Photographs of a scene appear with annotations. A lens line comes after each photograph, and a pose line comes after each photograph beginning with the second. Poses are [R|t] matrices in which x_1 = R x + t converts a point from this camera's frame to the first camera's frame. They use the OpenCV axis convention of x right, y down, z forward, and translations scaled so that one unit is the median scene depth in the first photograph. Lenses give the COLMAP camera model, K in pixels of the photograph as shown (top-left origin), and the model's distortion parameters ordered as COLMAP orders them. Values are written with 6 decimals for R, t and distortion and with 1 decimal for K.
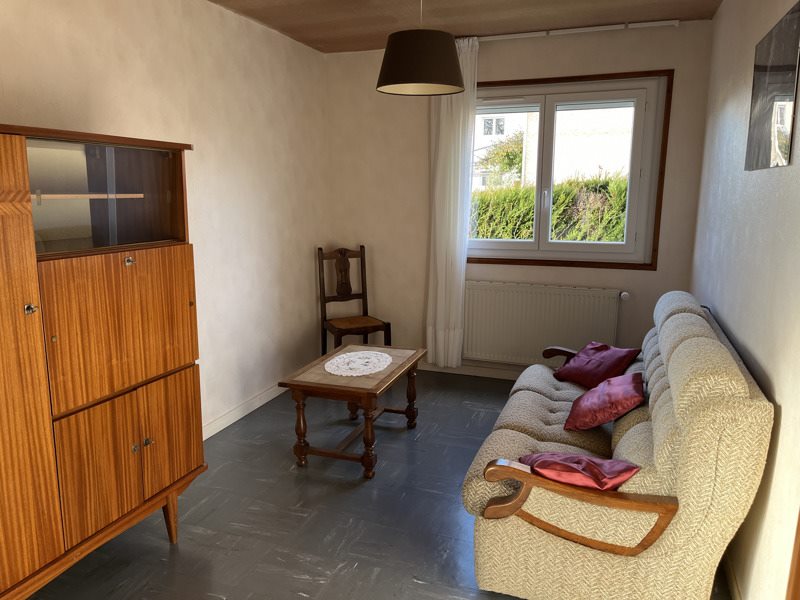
lens RADIAL K [[601.6, 0, 399.9], [0, 601.6, 299.8], [0, 0, 1]] dist [0.012749, 0.000586]
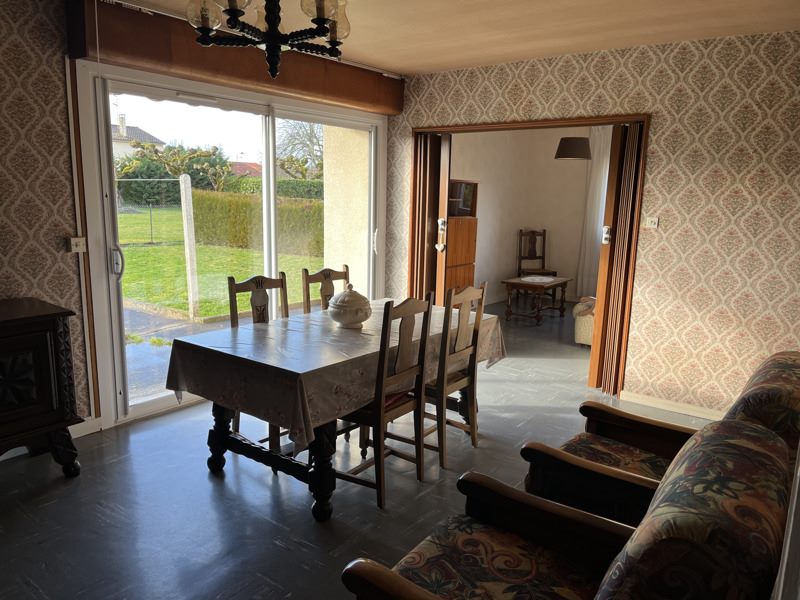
lens RADIAL K [[601.6, 0, 395.9], [0, 601.6, 301.0], [0, 0, 1]] dist [0.012749, 0.000586]
pose [[0.951638, 0.074395, -0.298078, 0.066434], [-0.075745, 0.997102, 0.007036, 0.142783], [0.297737, 0.015882, 0.954516, -0.837712]]
